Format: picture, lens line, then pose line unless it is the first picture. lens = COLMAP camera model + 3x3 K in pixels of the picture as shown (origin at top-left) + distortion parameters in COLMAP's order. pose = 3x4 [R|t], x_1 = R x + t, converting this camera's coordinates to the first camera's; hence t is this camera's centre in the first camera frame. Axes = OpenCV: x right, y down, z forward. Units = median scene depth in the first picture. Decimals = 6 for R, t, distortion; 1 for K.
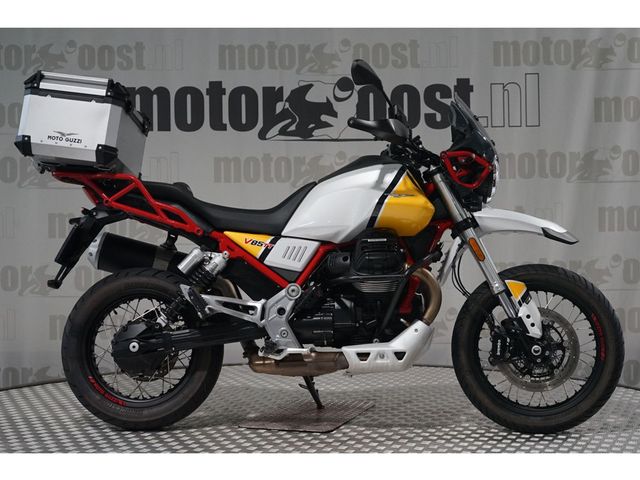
lens RADIAL K [[1133.2, 0, 320.0], [0, 1133.2, 240.0], [0, 0, 1]] dist [0.059853, 0.048158]
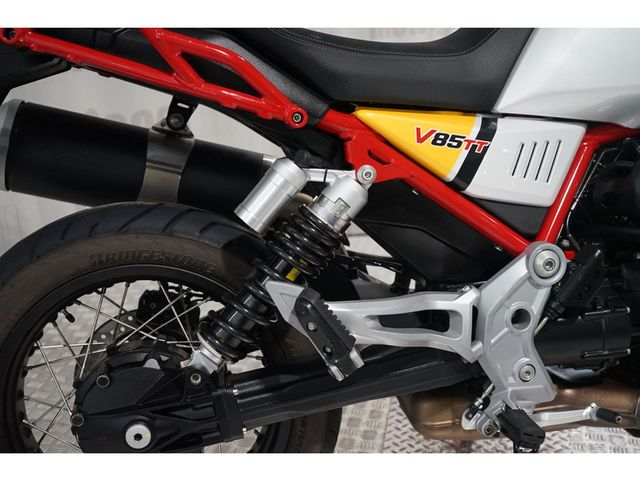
lens RADIAL K [[776.6, 0, 320.0], [0, 776.6, 240.0], [0, 0, 1]] dist [0.020701, -0.007645]
pose [[0.983450, -0.068689, 0.167656, -0.141962], [0.020121, 0.961030, 0.275711, -0.036959], [-0.180060, -0.267774, 0.946507, 0.756845]]
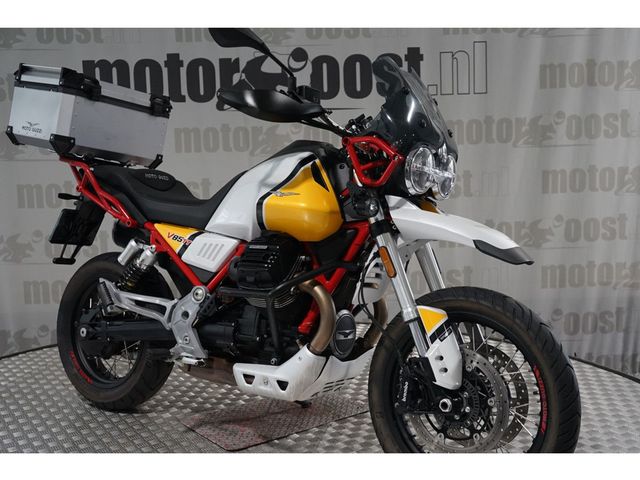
lens RADIAL K [[776.6, 0, 320.0], [0, 776.6, 240.0], [0, 0, 1]] dist [0.020701, -0.007645]
pose [[0.837825, 0.062603, -0.542337, 0.388424], [-0.006864, 0.994533, 0.104197, -0.062978], [0.545895, -0.083576, 0.833675, 0.532164]]
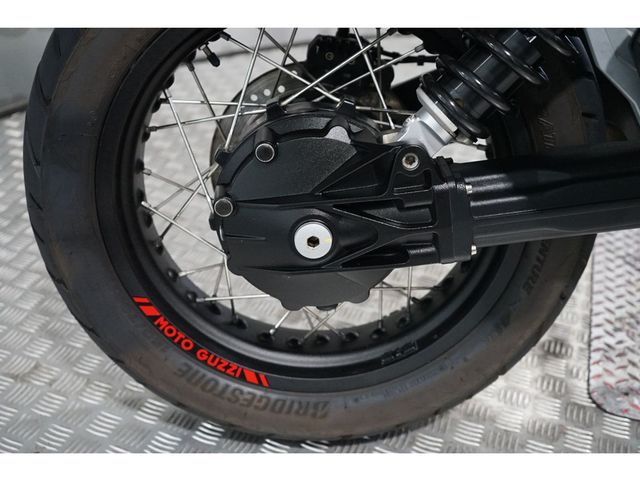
lens RADIAL K [[776.6, 0, 320.0], [0, 776.6, 240.0], [0, 0, 1]] dist [0.020701, -0.007645]
pose [[0.999031, -0.000224, 0.044020, -0.168034], [-0.020925, 0.877377, 0.479344, 0.013384], [-0.038730, -0.479801, 0.876522, 0.844567]]
